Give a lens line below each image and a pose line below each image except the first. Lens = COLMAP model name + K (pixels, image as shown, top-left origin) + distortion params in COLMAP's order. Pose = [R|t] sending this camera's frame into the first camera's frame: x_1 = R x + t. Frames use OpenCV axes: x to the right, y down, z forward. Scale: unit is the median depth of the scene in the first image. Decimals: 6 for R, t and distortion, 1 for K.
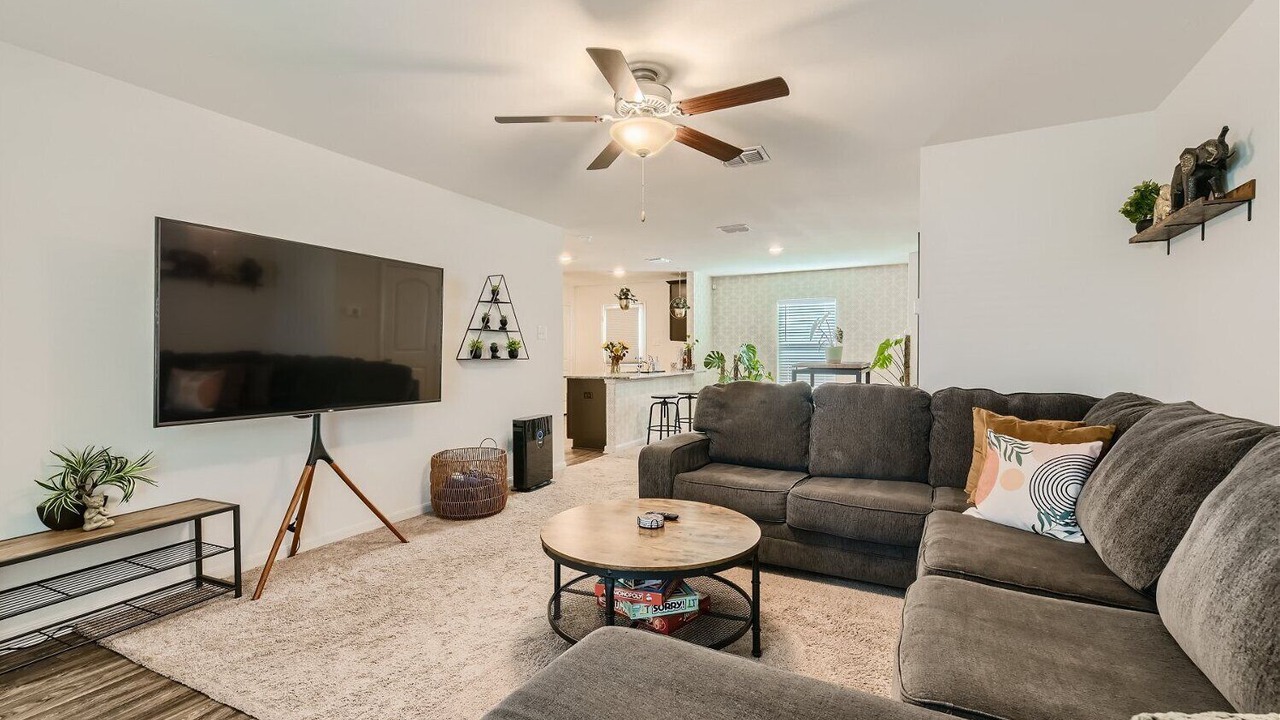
lens RADIAL K [[566.7, 0, 640.0], [0, 566.7, 360.0], [0, 0, 1]] dist [0.033256, -0.012672]
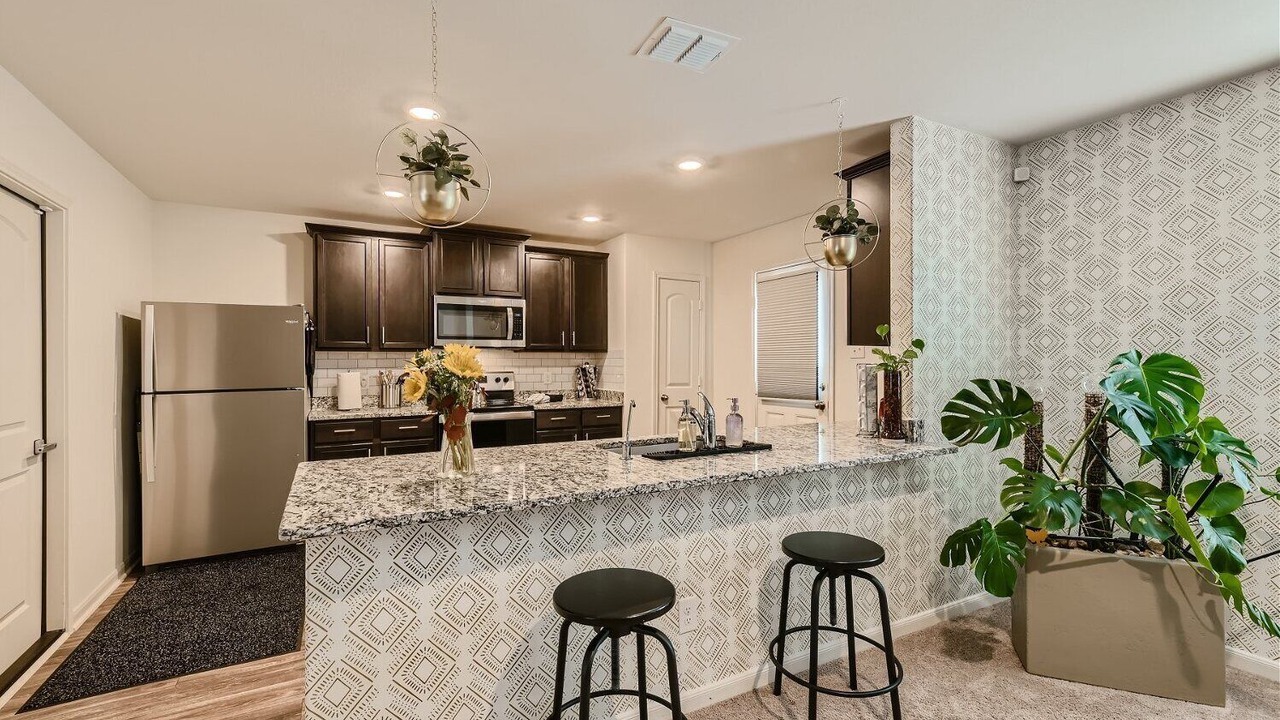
lens RADIAL K [[566.7, 0, 640.0], [0, 566.7, 360.0], [0, 0, 1]] dist [0.033256, -0.012672]
pose [[0.831589, -0.000862, -0.555391, 0.174333], [-0.008105, 0.999873, -0.013688, -0.024357], [0.555332, 0.015884, 0.831477, 0.811085]]
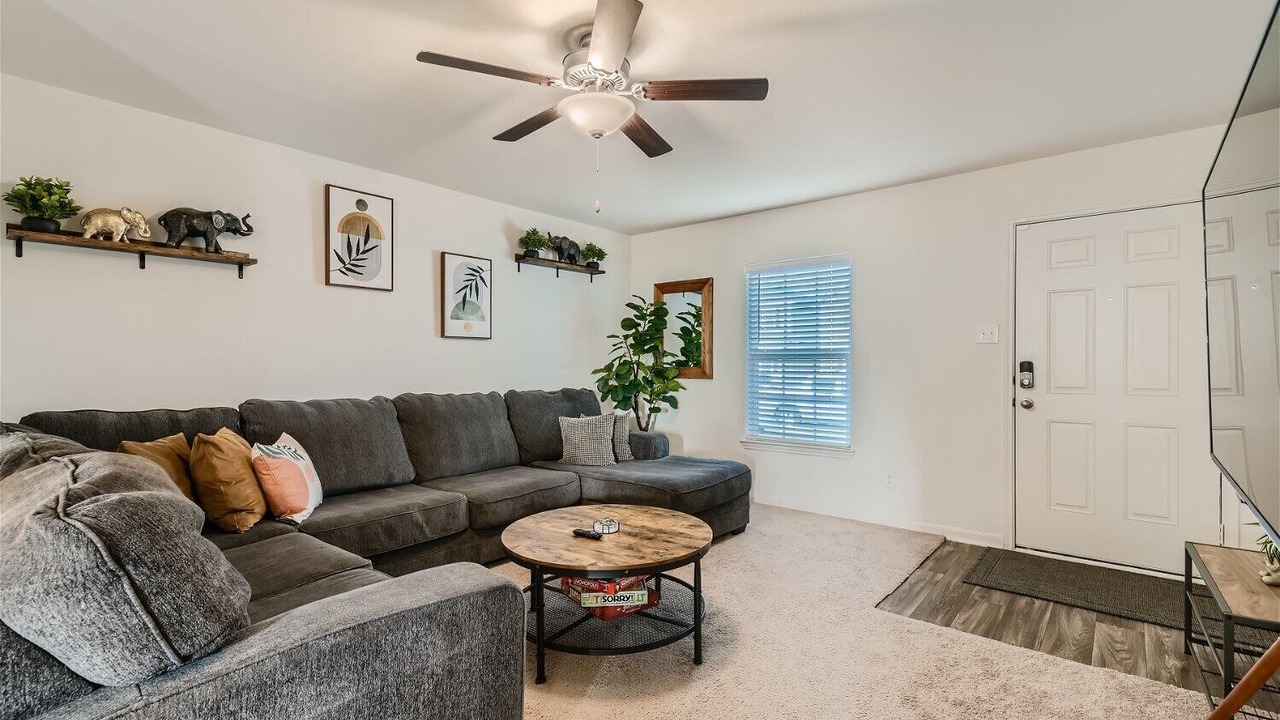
lens RADIAL K [[566.7, 0, 640.0], [0, 566.7, 360.0], [0, 0, 1]] dist [0.033256, -0.012672]
pose [[-0.976320, 0.003020, 0.216310, -0.086279], [0.004595, 0.999966, 0.006782, -0.008584], [-0.216283, 0.007615, -0.976301, 0.650161]]
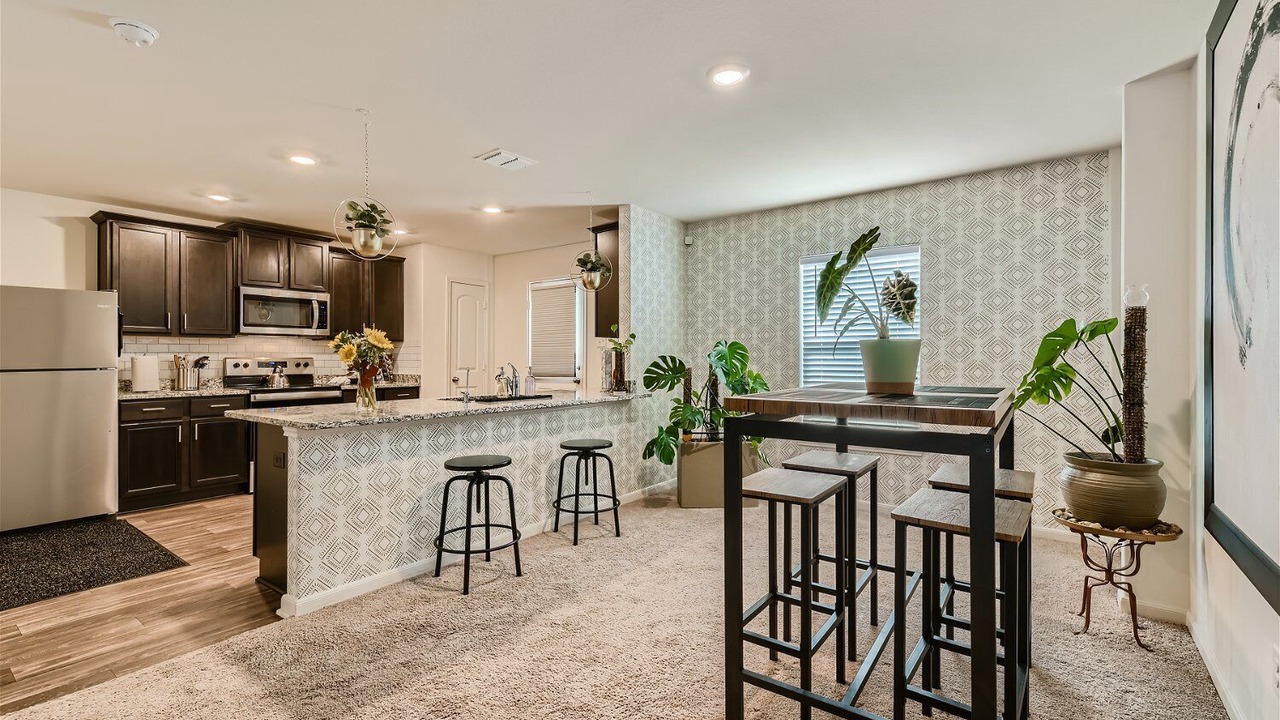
lens RADIAL K [[561.1, 0, 640.0], [0, 561.1, 360.0], [0, 0, 1]] dist [0.030519, -0.008228]
pose [[0.987335, 0.003103, -0.158621, 0.226452], [-0.005092, 0.999913, -0.012130, -0.007062], [0.158569, 0.012784, 0.987265, 0.597836]]
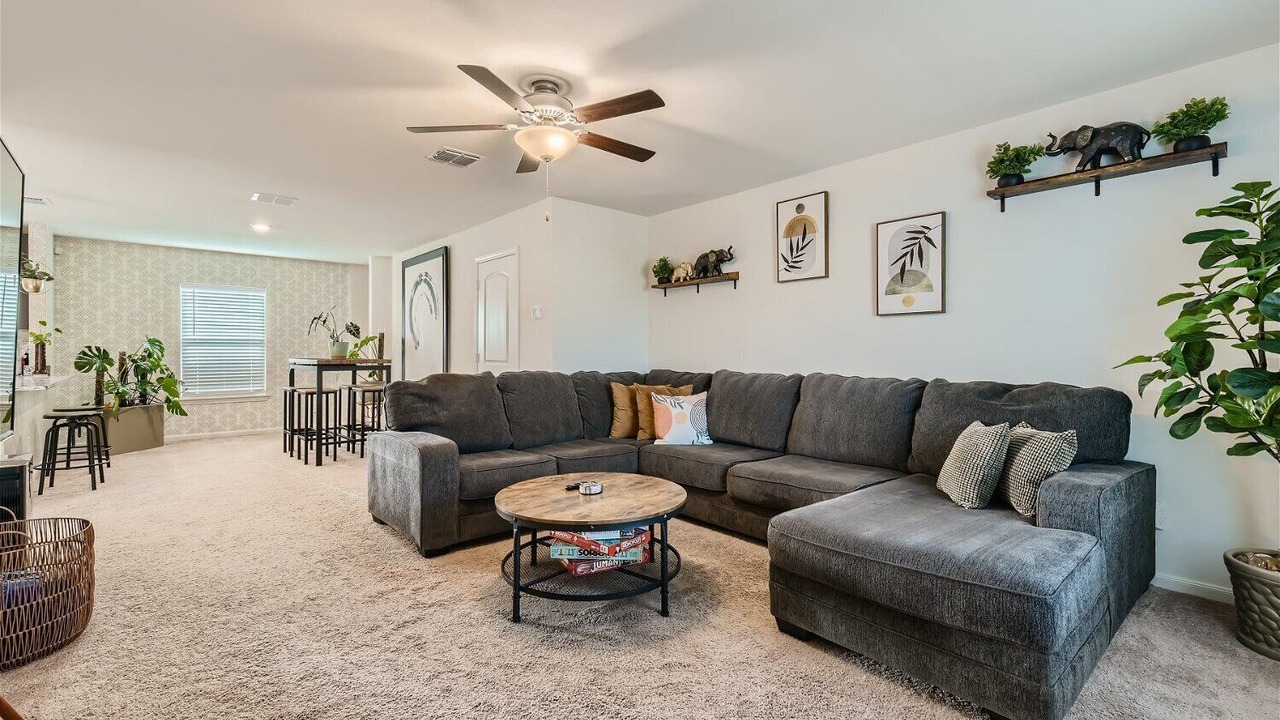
lens RADIAL K [[552.7, 0, 644.2], [0, 552.7, 351.8], [0, 0, 1]] dist [0.017616, -0.011195]
pose [[0.347340, 0.001185, 0.937738, -0.323225], [0.013339, 0.999892, -0.006205, 0.004874], [-0.937644, 0.014663, 0.347287, 0.165937]]
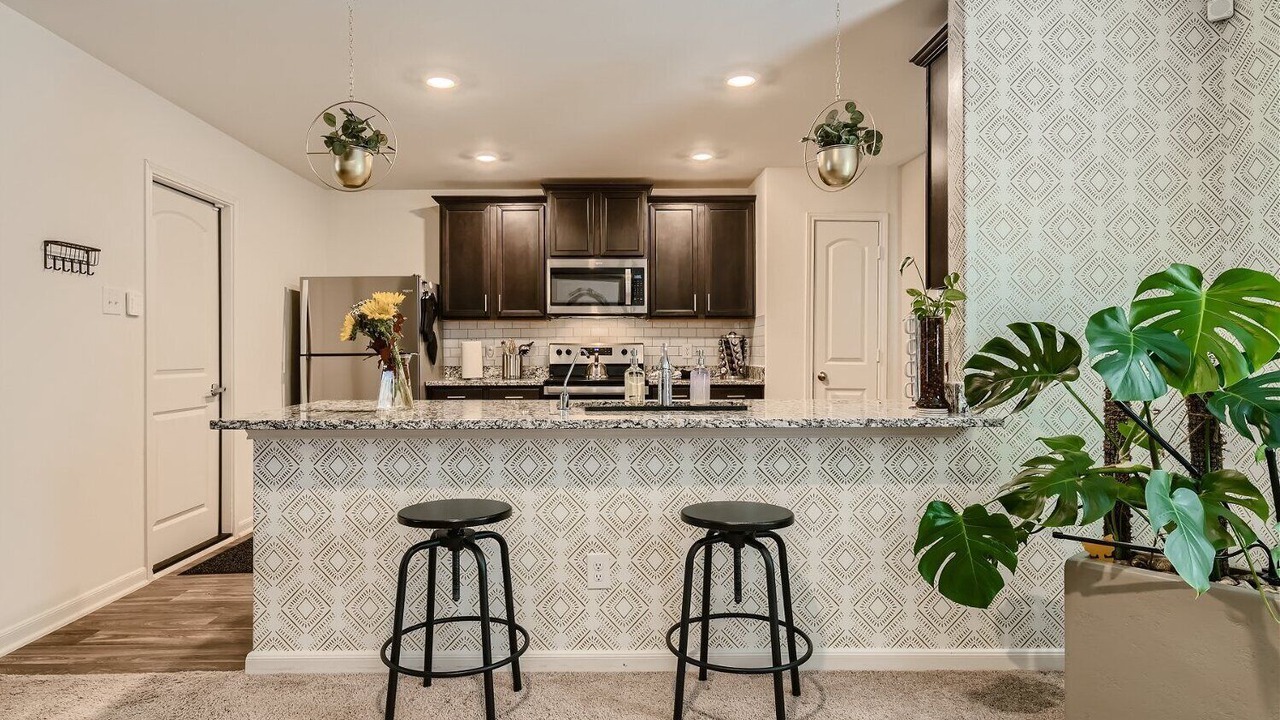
lens RADIAL K [[752.3, 0, 599.1], [0, 752.3, 350.4], [0, 0, 1]] dist [0.015359, -0.000586]
pose [[0.462638, -0.000158, -0.886547, 0.355167], [-0.013058, 0.999890, -0.006993, -0.003165], [0.886451, 0.014812, 0.462585, 0.897808]]
